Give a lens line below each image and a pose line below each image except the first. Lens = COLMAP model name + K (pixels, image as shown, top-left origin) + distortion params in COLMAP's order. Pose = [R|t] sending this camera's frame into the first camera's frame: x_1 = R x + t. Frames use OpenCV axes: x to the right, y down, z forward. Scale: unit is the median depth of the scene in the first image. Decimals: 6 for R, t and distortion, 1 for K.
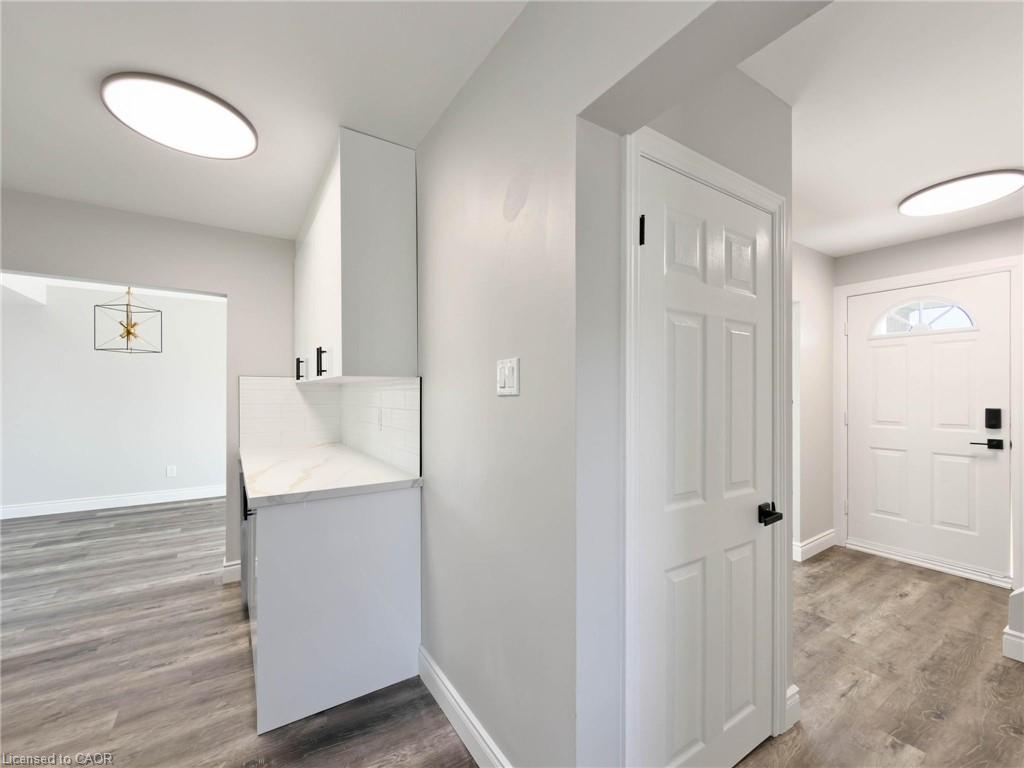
lens RADIAL K [[417.2, 0, 516.0], [0, 417.2, 397.5], [0, 0, 1]] dist [0.000798, -0.000412]
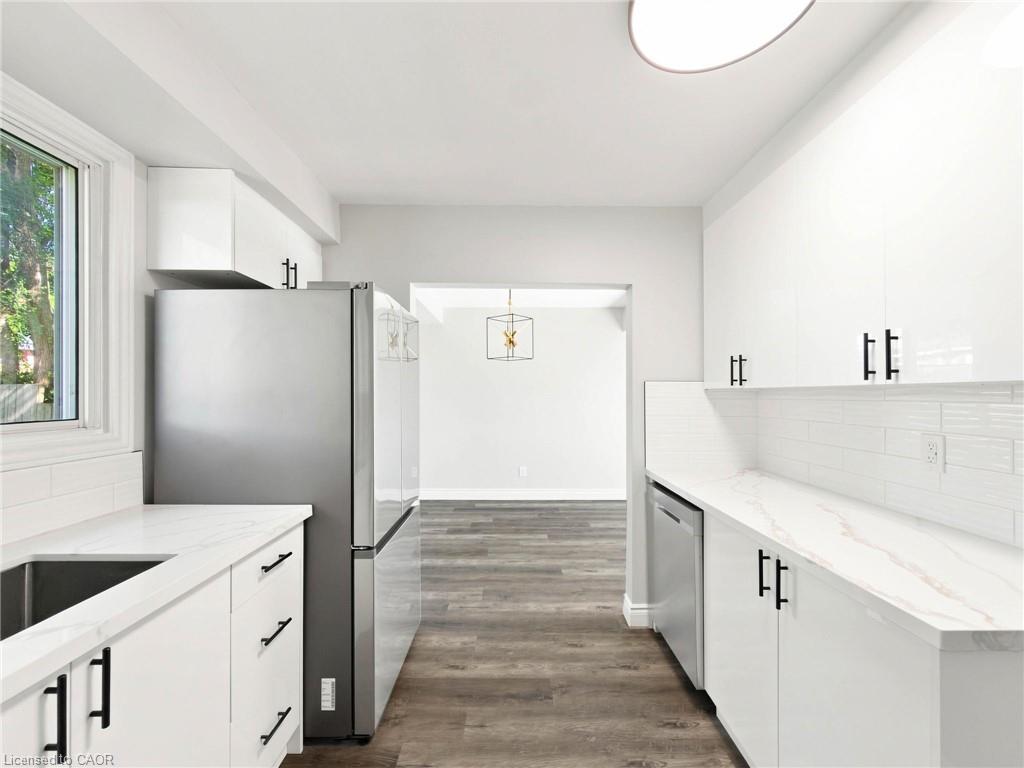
lens RADIAL K [[417.2, 0, 512.1], [0, 417.2, 393.1], [0, 0, 1]] dist [0.000798, -0.000412]
pose [[0.828355, -0.009492, -0.560123, -0.408980], [0.005377, 0.999945, -0.008994, -0.028597], [0.560178, 0.004439, 0.828360, 0.151998]]
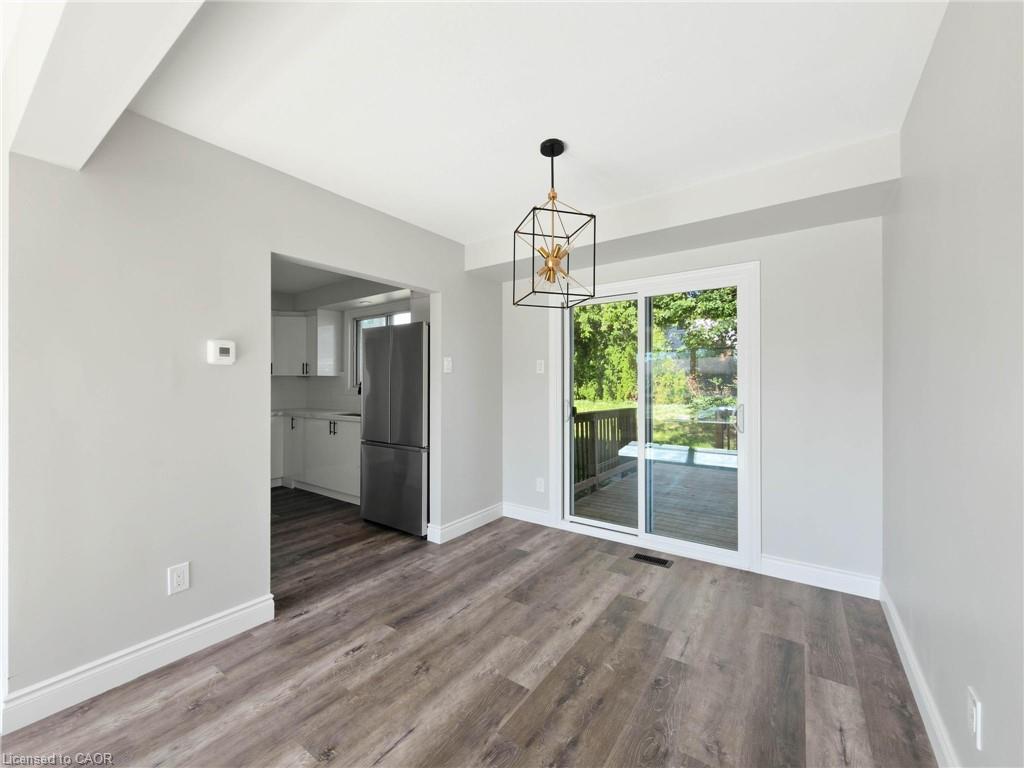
lens RADIAL K [[417.2, 0, 516.5], [0, 417.2, 384.2], [0, 0, 1]] dist [0.000798, -0.000412]
pose [[-0.932748, -0.005857, -0.360481, -0.853773], [-0.008751, 0.999941, 0.006397, -0.016508], [0.360423, 0.009122, -0.932745, 1.910962]]
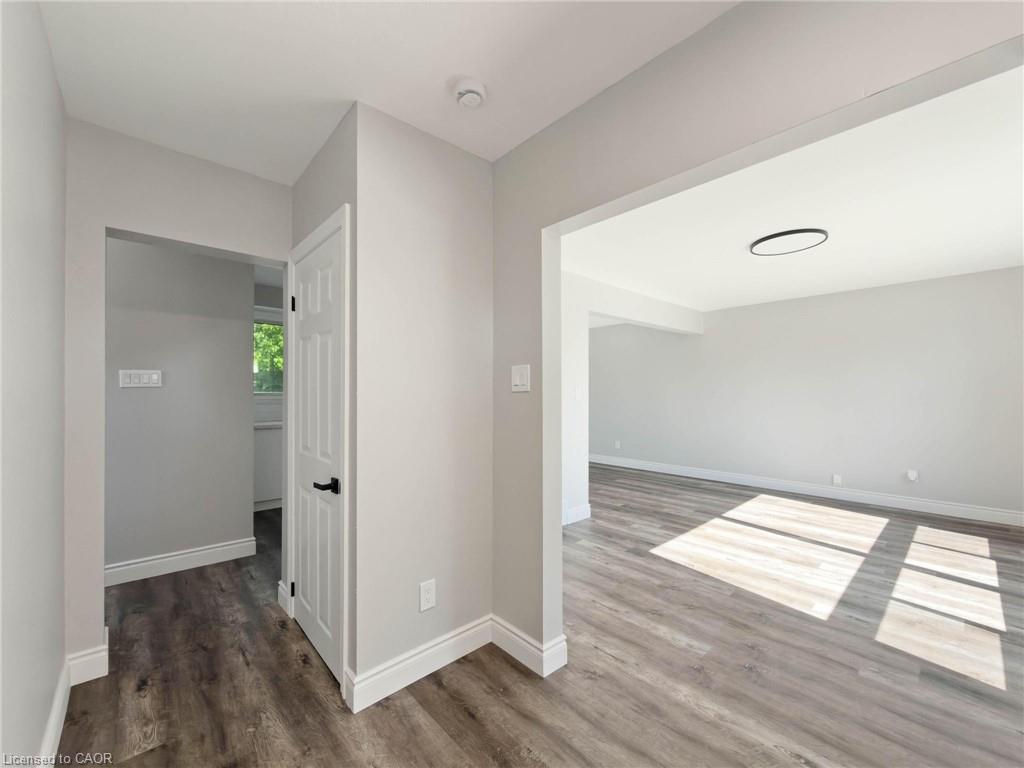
lens RADIAL K [[417.2, 0, 508.5], [0, 417.2, 392.8], [0, 0, 1]] dist [0.000798, -0.000412]
pose [[0.140599, -0.006083, -0.990048, 0.987230], [-0.006114, 0.999957, -0.007012, 0.005406], [0.990048, 0.007039, 0.140556, 0.697969]]
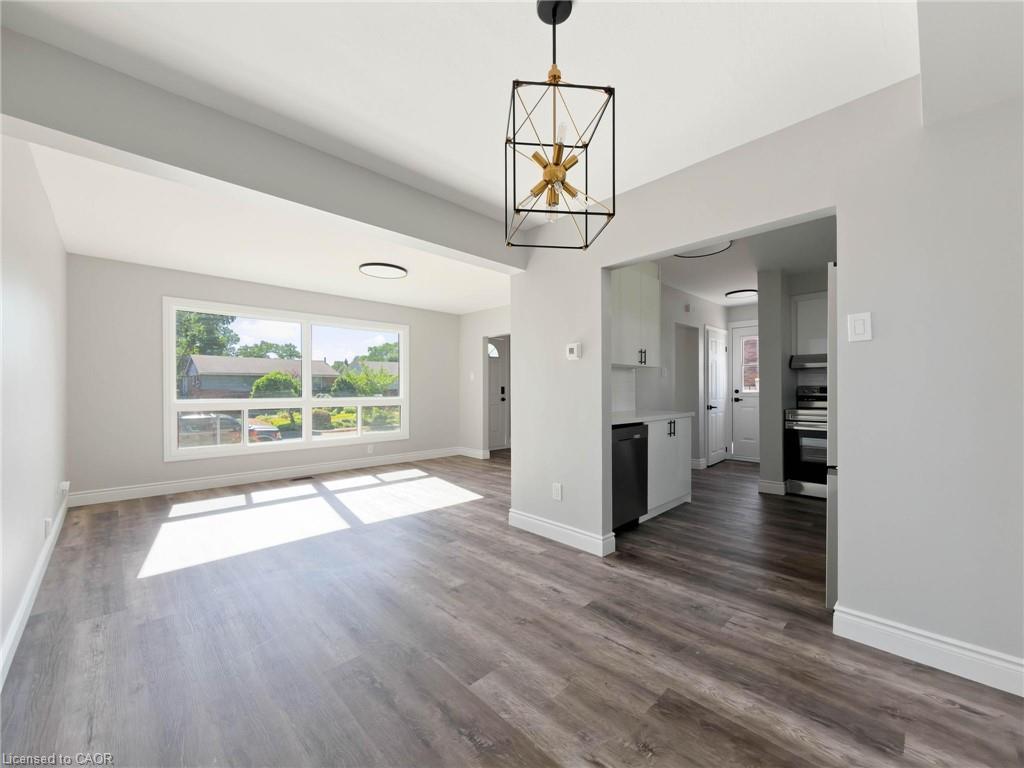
lens RADIAL K [[417.2, 0, 508.1], [0, 417.2, 386.5], [0, 0, 1]] dist [0.000798, -0.000412]
pose [[-0.166813, 0.000287, 0.985988, -1.650552], [0.008515, 0.999963, 0.001150, 0.026536], [-0.985952, 0.008588, -0.166809, 1.400366]]
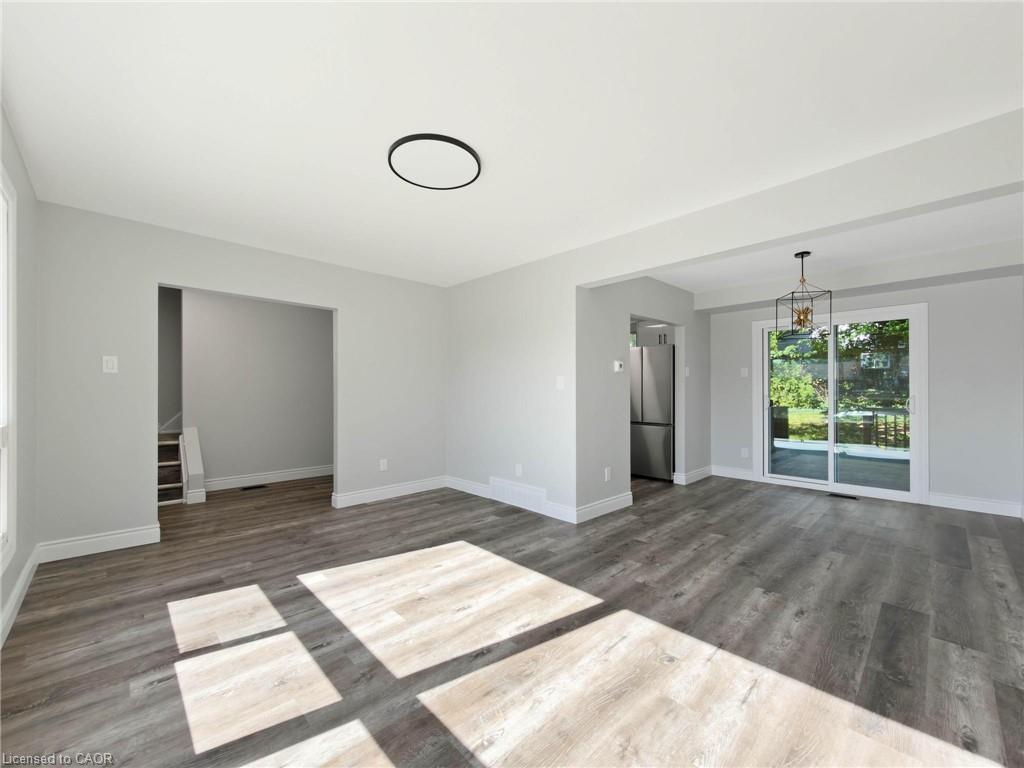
lens RADIAL K [[417.2, 0, 511.2], [0, 417.2, 388.0], [0, 0, 1]] dist [0.000798, -0.000412]
pose [[-0.985284, -0.009715, -0.170649, -0.024465], [-0.009685, 0.999953, -0.001014, 0.021566], [0.170651, 0.000654, -0.985331, 2.417989]]
